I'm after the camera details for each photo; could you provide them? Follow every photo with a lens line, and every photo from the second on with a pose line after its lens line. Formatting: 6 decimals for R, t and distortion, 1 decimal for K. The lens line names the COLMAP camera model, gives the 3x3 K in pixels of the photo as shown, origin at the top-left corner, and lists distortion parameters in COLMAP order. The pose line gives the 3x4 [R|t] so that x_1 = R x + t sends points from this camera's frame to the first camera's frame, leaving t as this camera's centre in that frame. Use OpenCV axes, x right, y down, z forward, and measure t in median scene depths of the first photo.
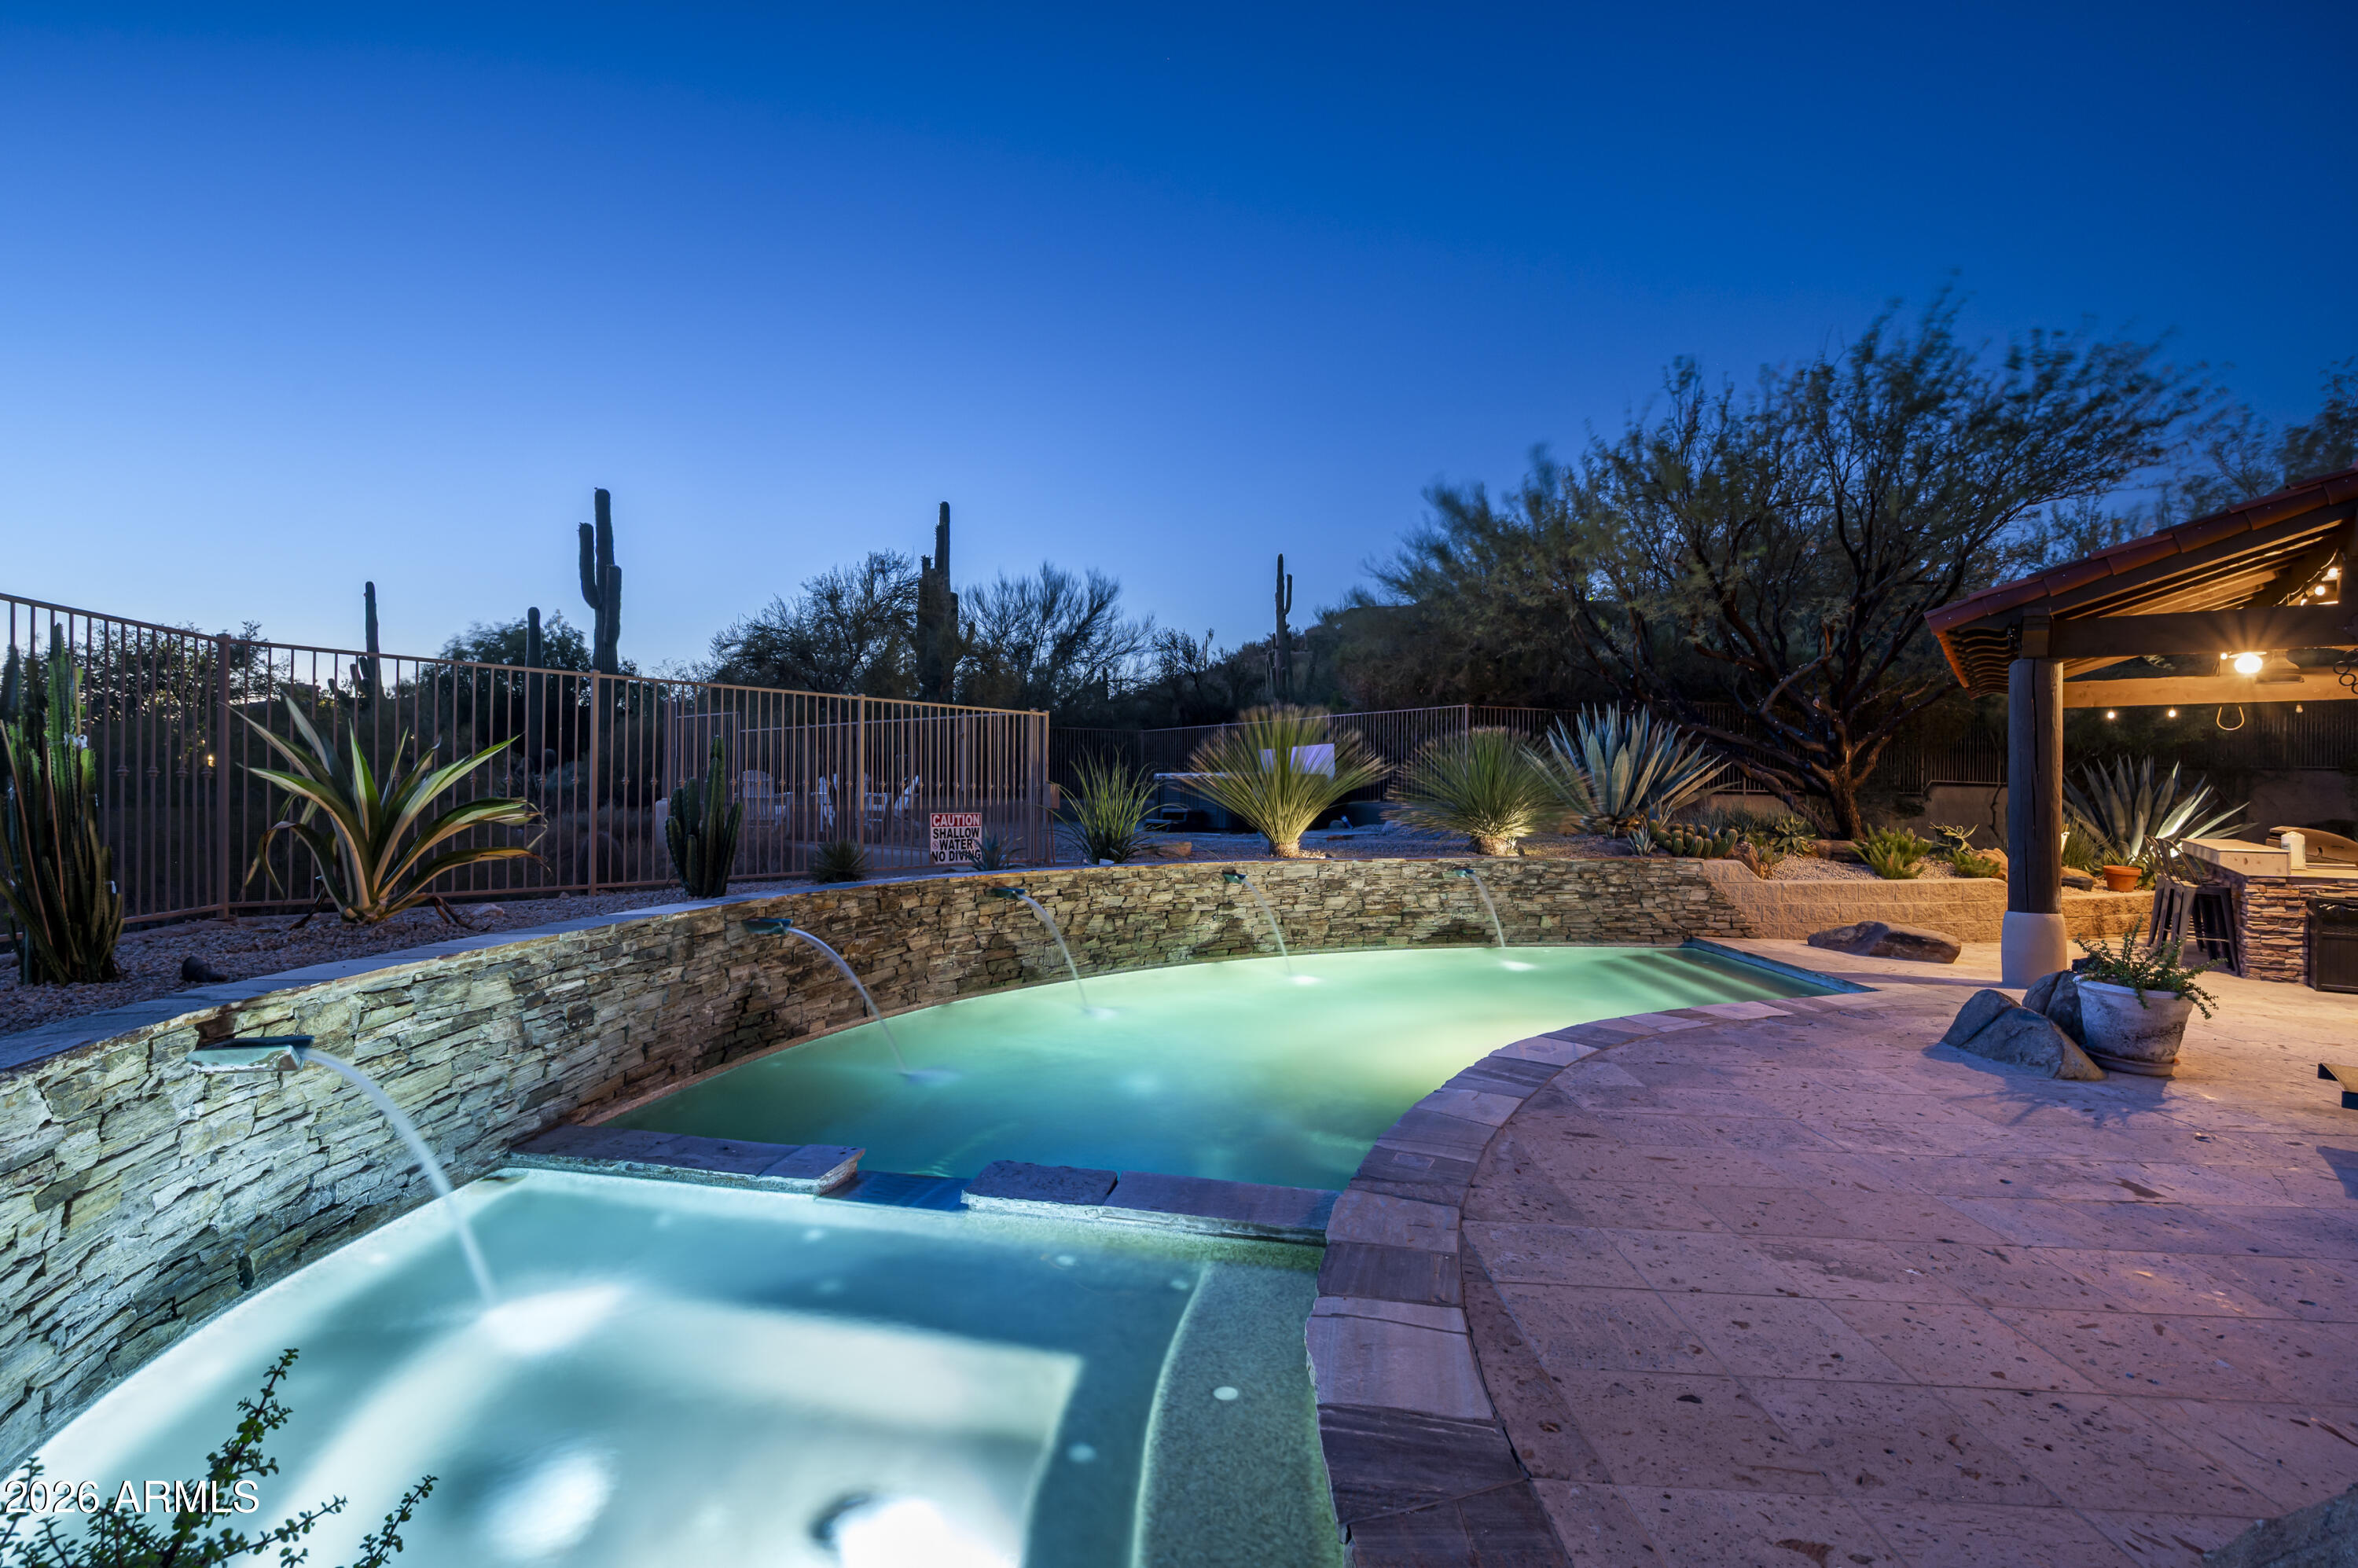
lens RADIAL K [[1123.6, 0, 1179.4], [0, 1123.6, 795.4], [0, 0, 1]] dist [0.002378, -0.000498]
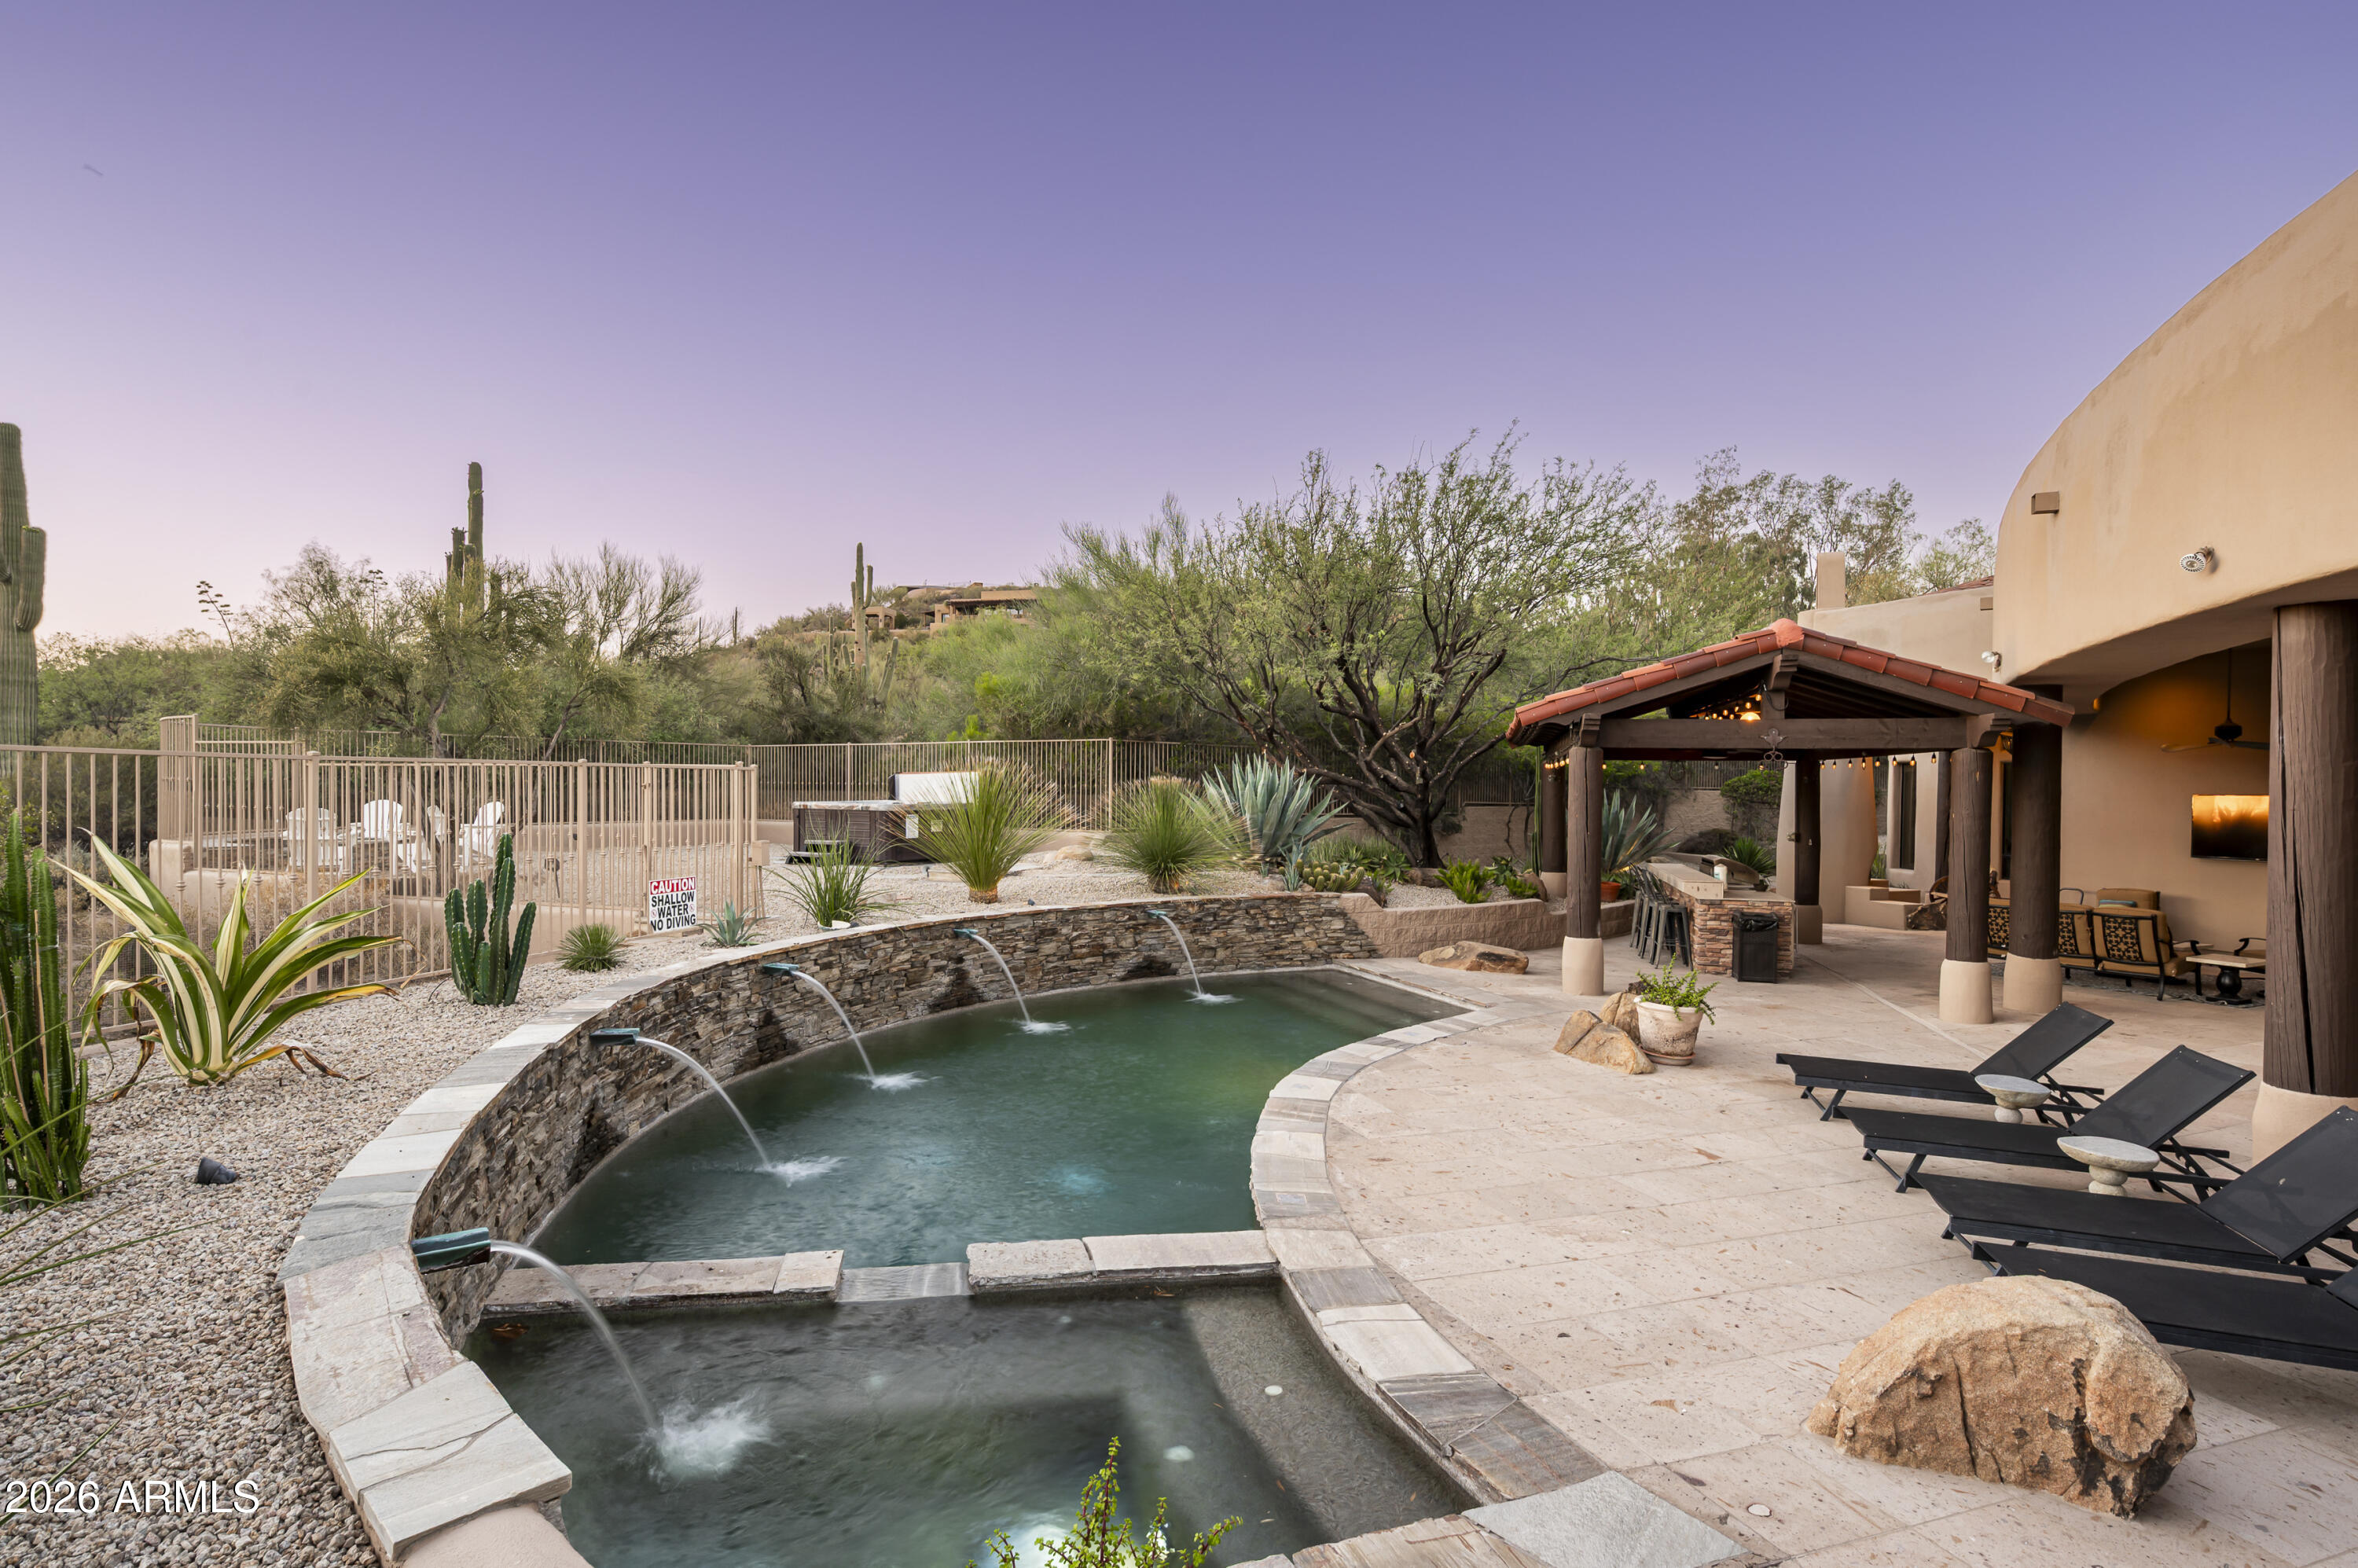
lens RADIAL K [[1178.5, 0, 1175.5], [0, 1178.5, 797.3], [0, 0, 1]] dist [-0.000022, 0.001111]
pose [[0.926183, -0.003203, 0.377062, -0.181365], [-0.001676, 0.999919, 0.012610, -0.066922], [-0.377071, -0.012311, 0.926102, -0.091039]]
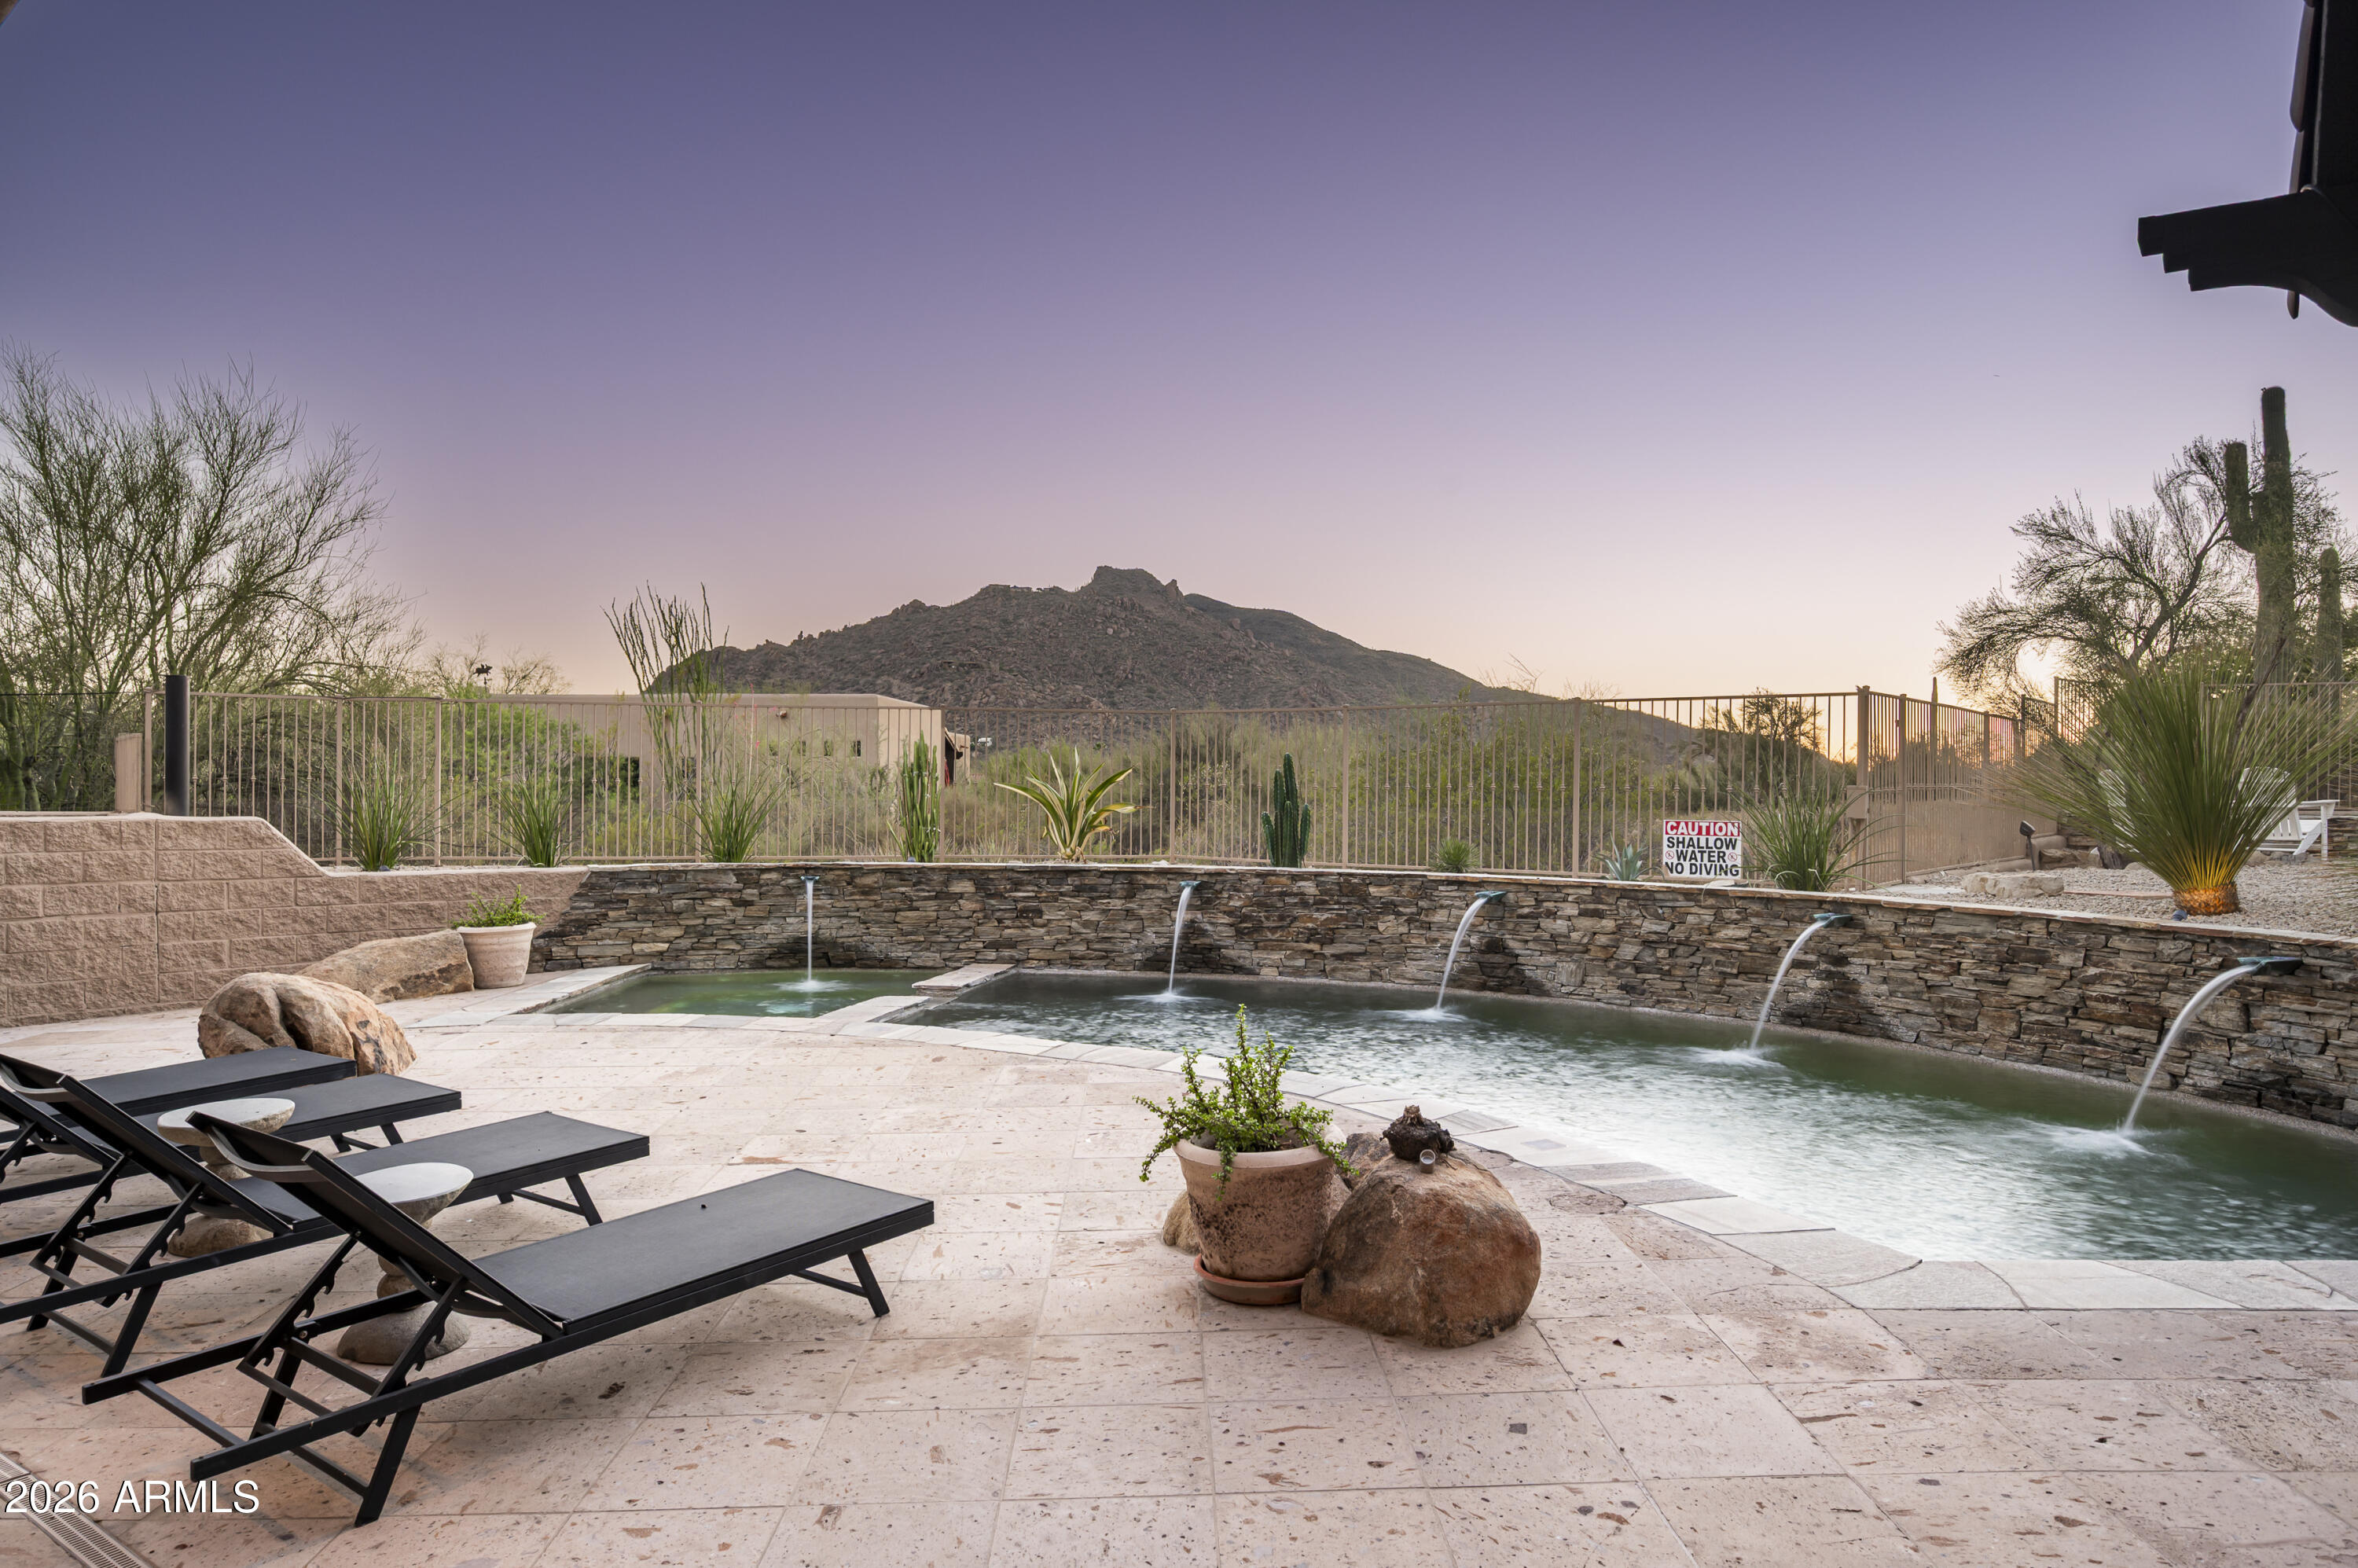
lens RADIAL K [[1489.7, 0, 1172.9], [0, 1489.7, 784.6], [0, 0, 1]] dist [0.000433, 0.000223]
pose [[0.023987, -0.008426, -0.999677, 0.952105], [-0.007204, 0.999937, -0.008601, 0.000959], [0.999686, 0.007408, 0.023925, 0.564672]]
